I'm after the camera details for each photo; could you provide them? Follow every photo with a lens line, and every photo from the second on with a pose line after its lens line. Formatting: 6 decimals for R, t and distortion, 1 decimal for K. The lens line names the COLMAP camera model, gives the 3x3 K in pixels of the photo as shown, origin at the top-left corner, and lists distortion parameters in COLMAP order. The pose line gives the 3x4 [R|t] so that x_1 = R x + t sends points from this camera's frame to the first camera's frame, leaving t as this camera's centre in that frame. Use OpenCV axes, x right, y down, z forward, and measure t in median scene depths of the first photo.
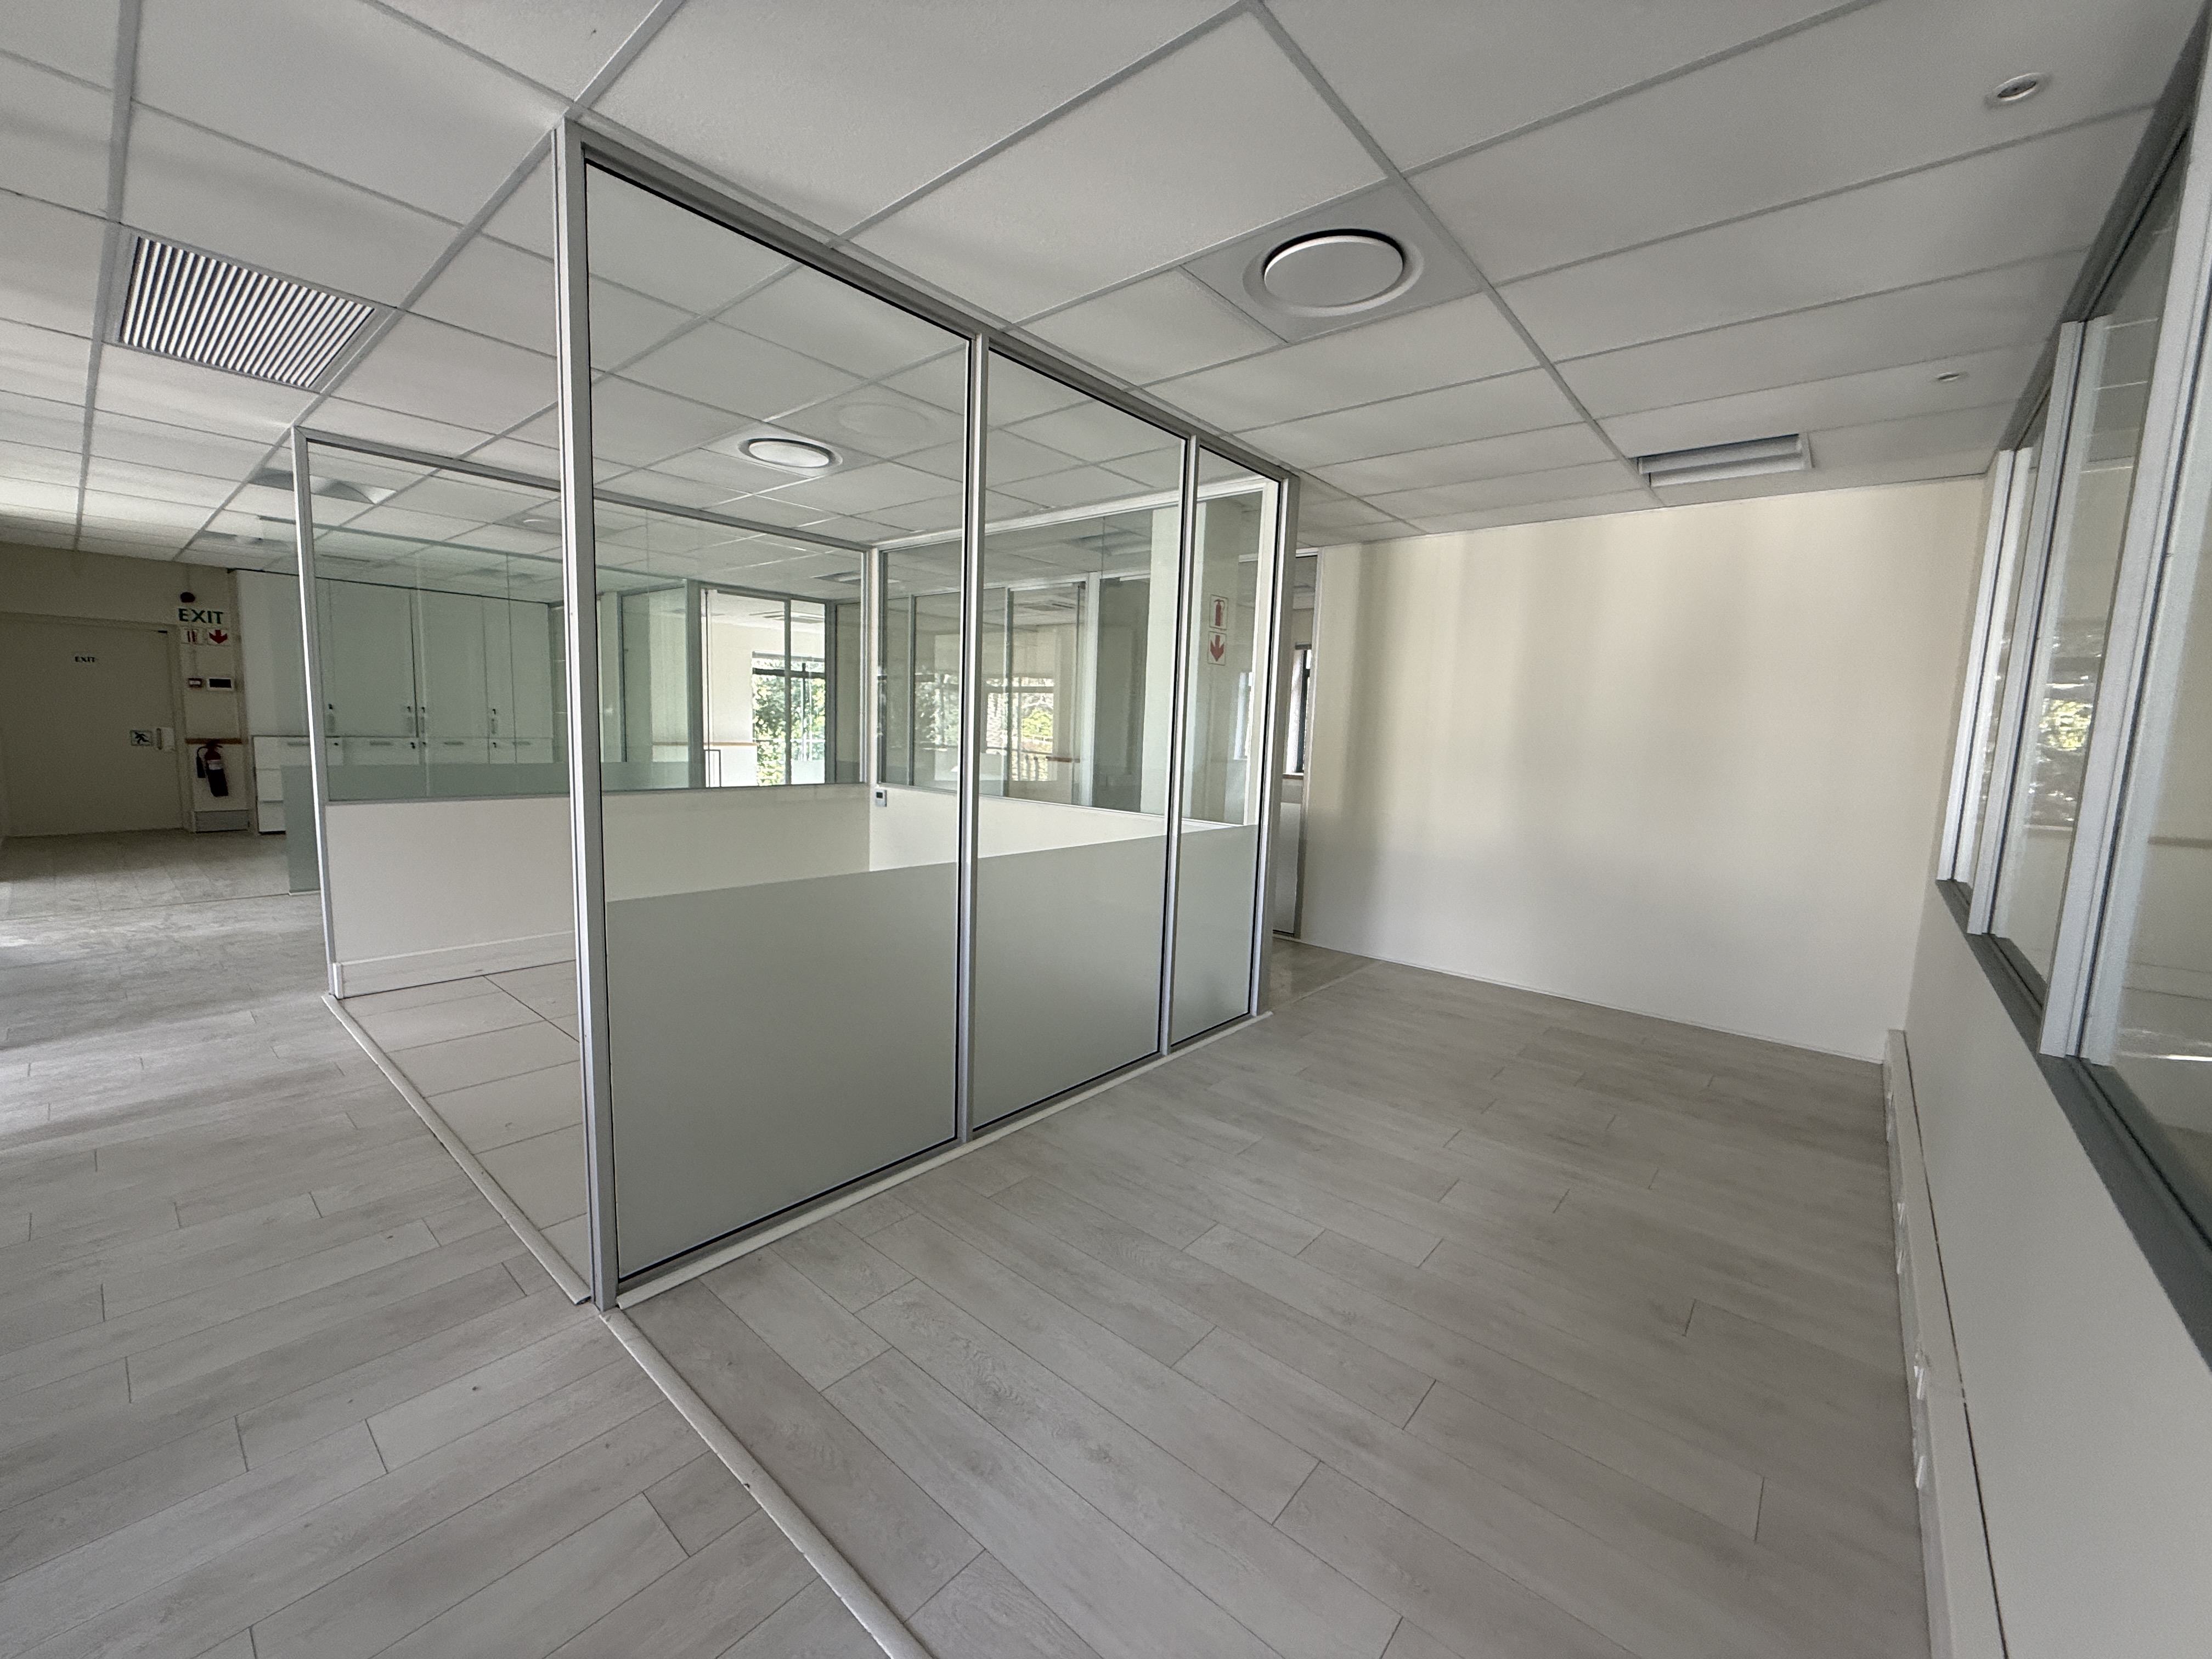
lens RADIAL K [[883.2, 0, 1100.2], [0, 883.2, 830.1], [0, 0, 1]] dist [0.000249, -0.000884]
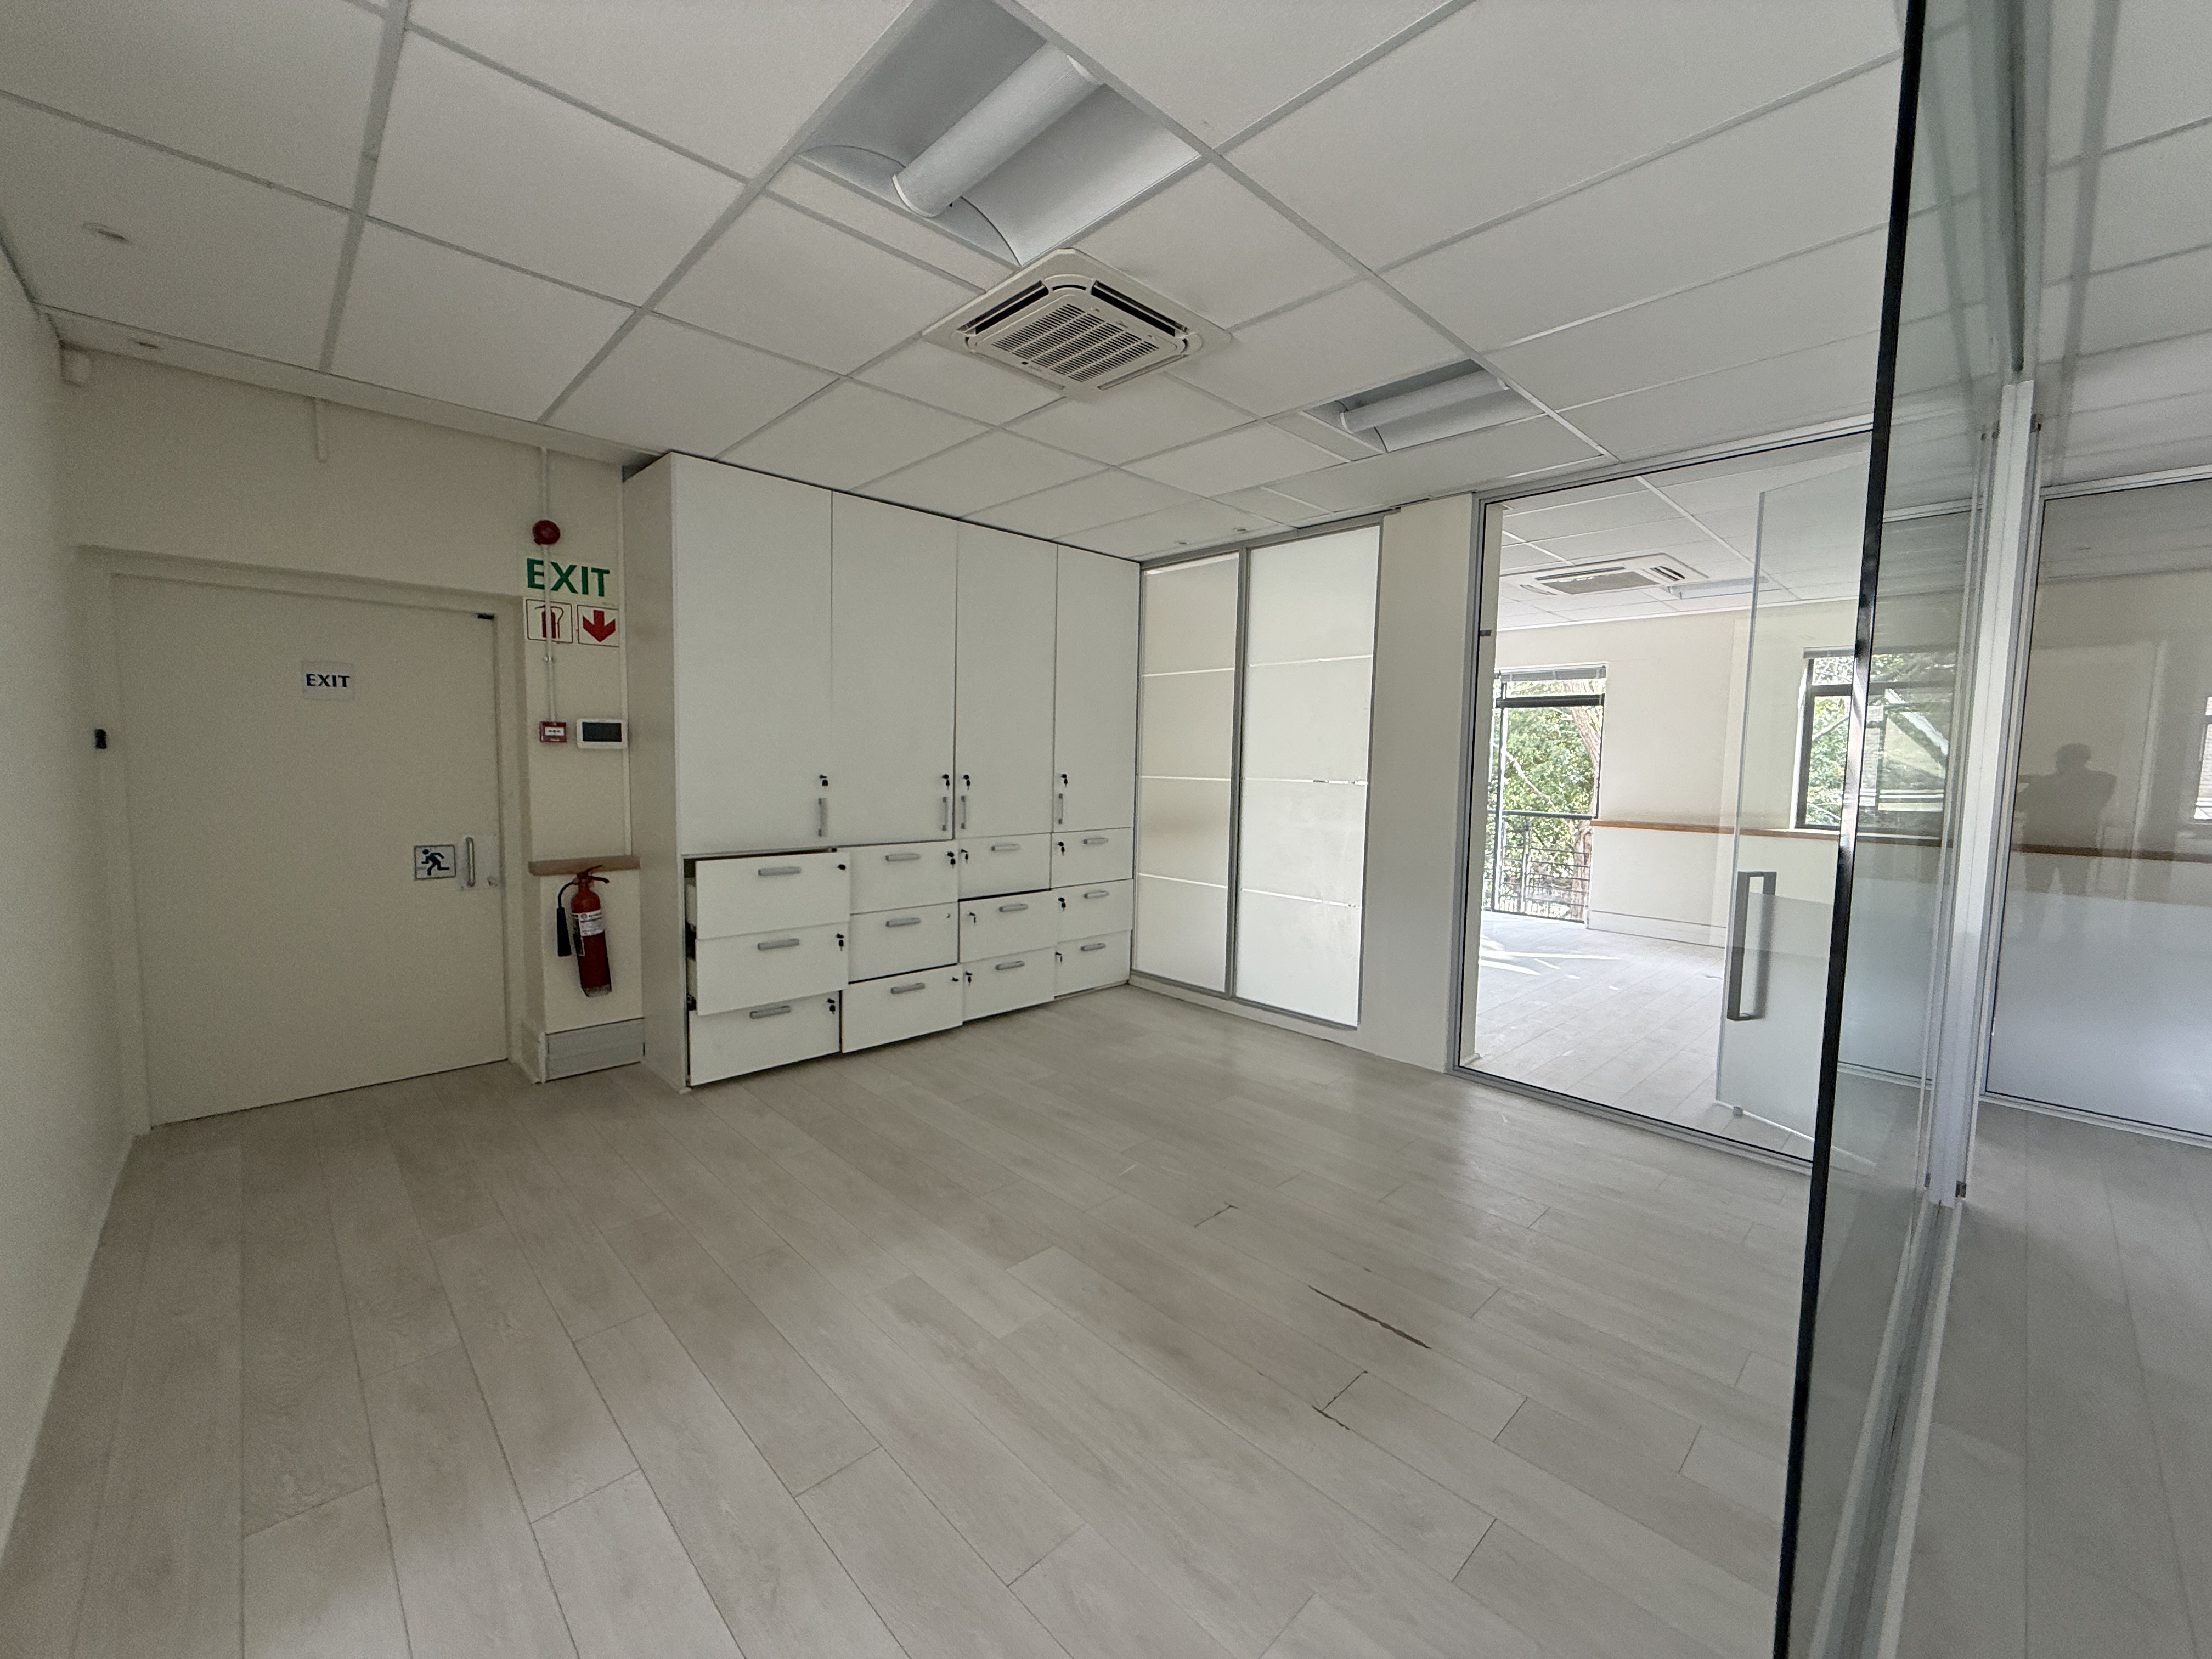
lens RADIAL K [[868.9, 0, 1105.0], [0, 868.9, 826.5], [0, 0, 1]] dist [-0.006621, 0.000454]
pose [[0.993967, -0.009260, -0.109288, -0.716268], [0.005094, 0.999252, -0.038333, -0.104203], [0.109561, 0.037545, 0.993271, 0.615710]]
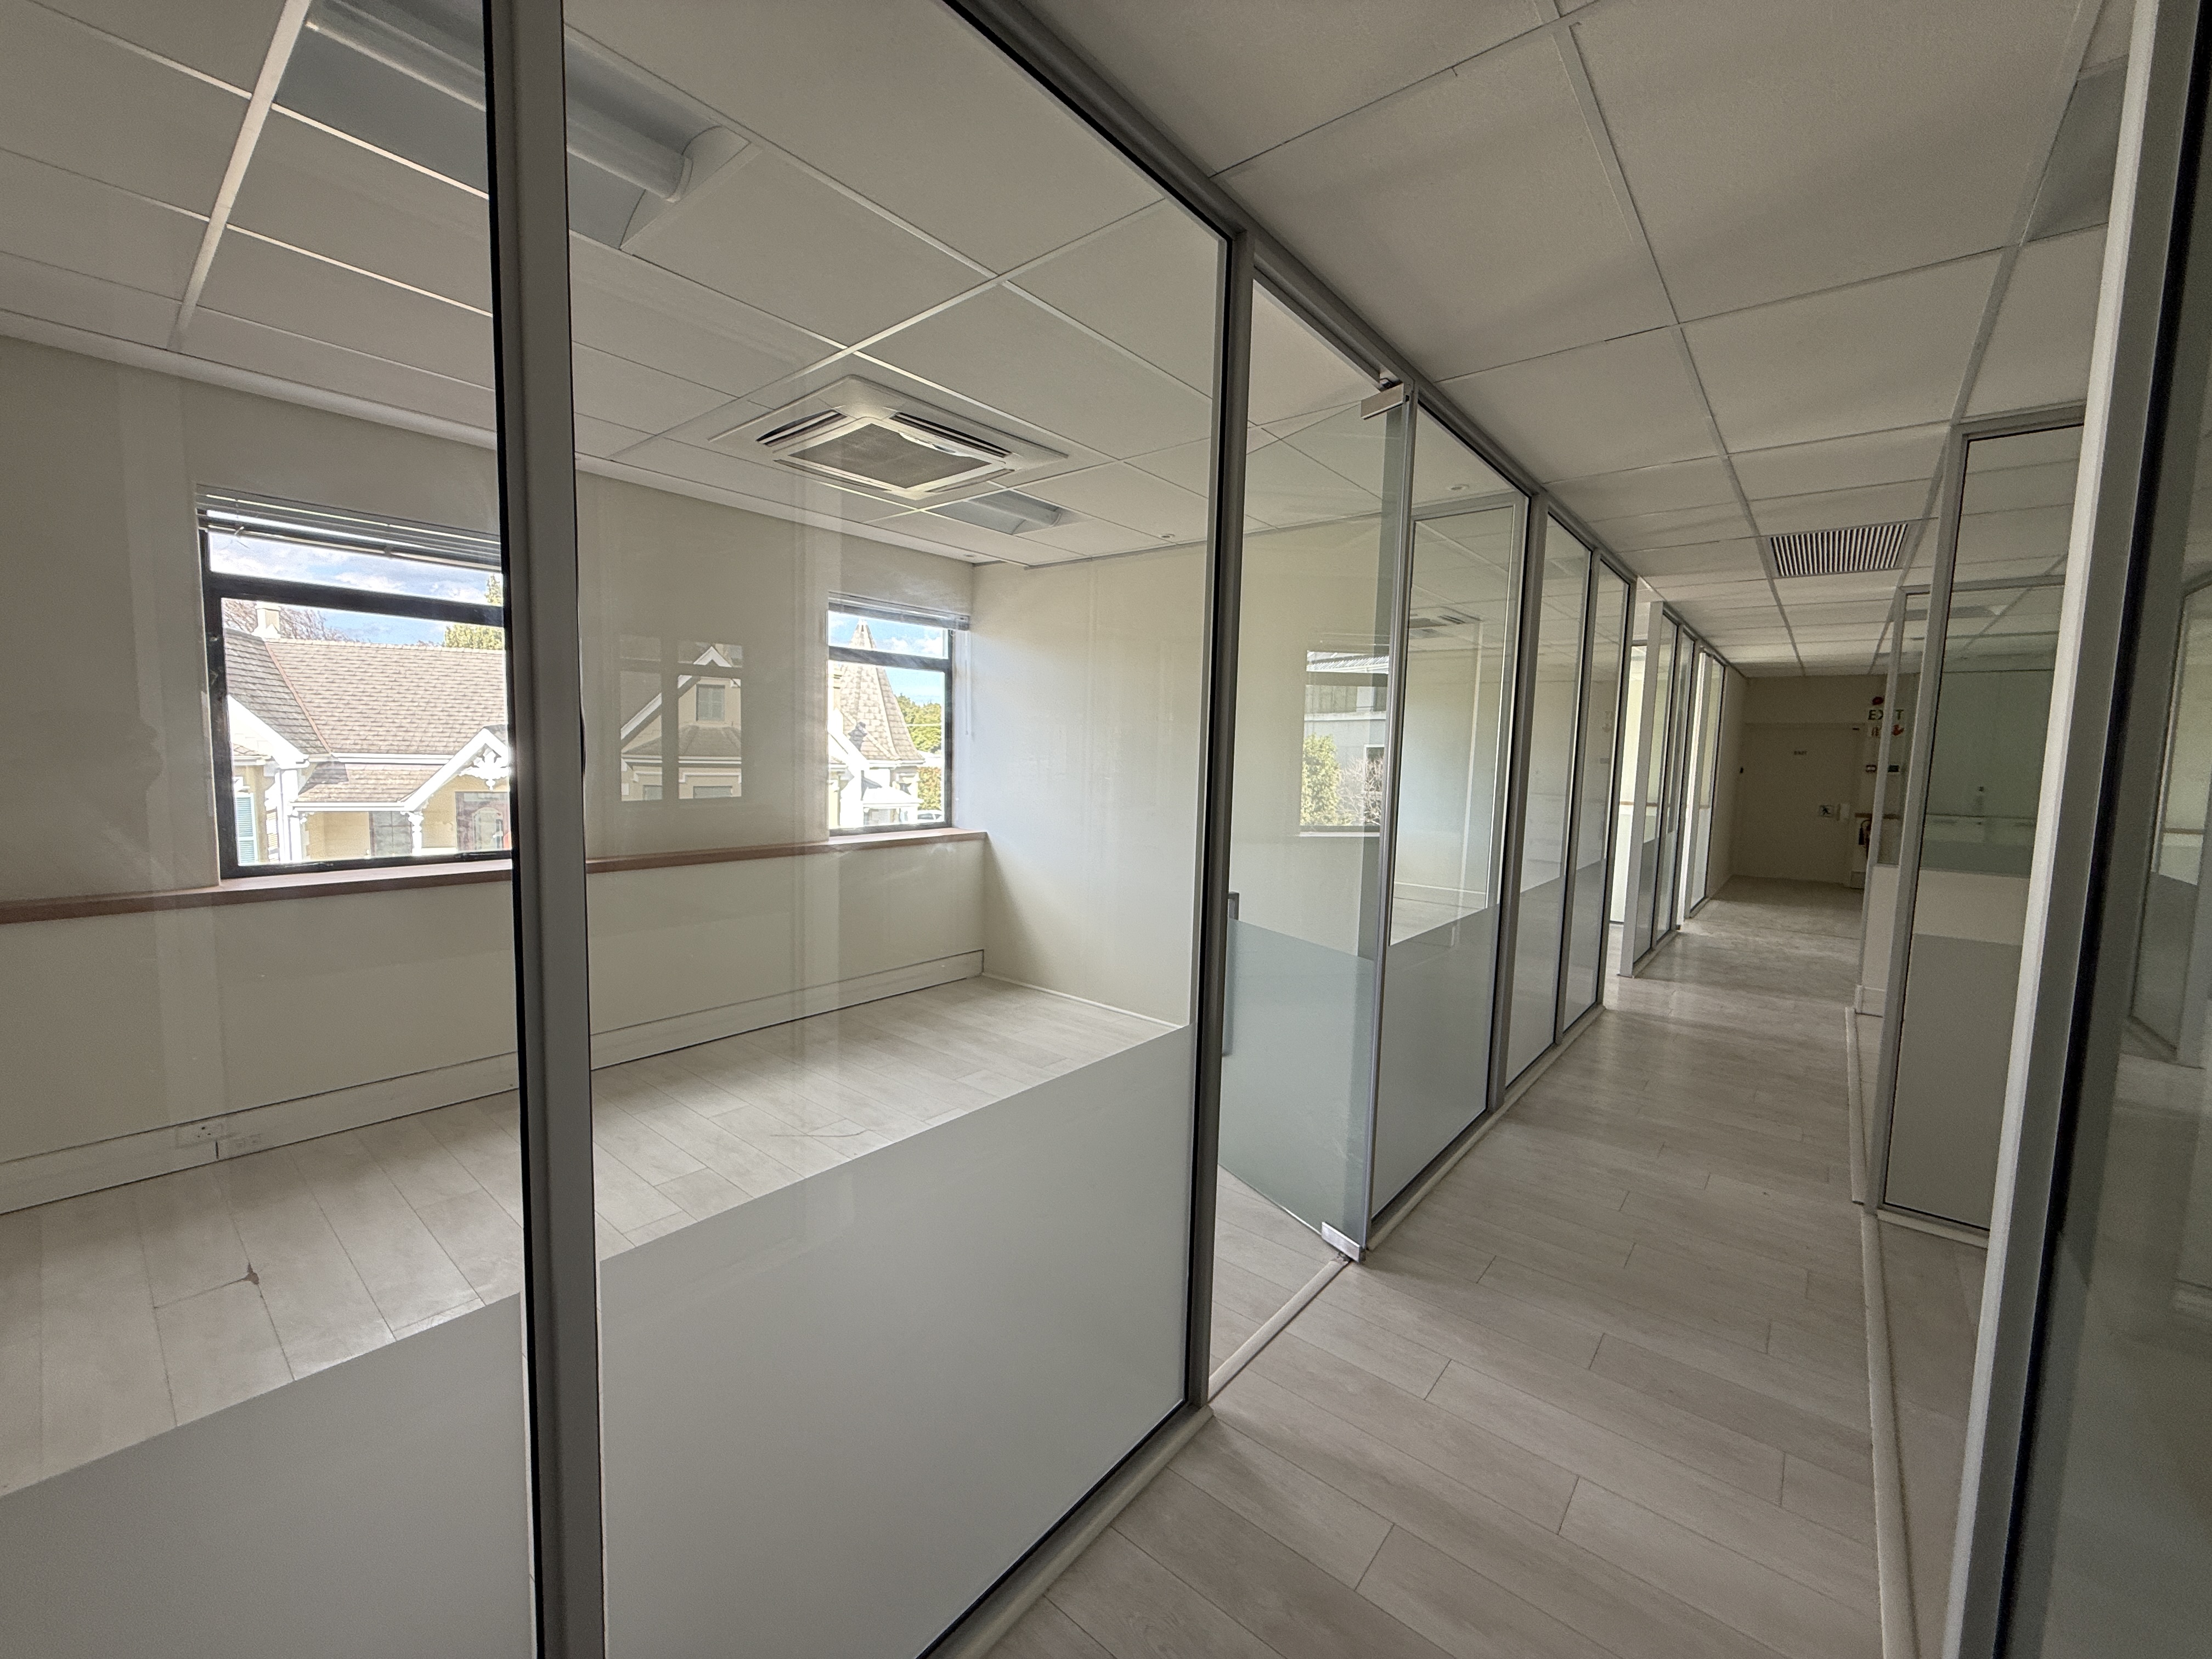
lens RADIAL K [[883.2, 0, 1100.2], [0, 883.2, 830.1], [0, 0, 1]] dist [0.000249, -0.000884]
pose [[0.015626, 0.056191, -0.998298, 0.201059], [-0.142160, 0.988402, 0.053409, 0.006214], [0.989720, 0.141083, 0.023432, -0.088395]]
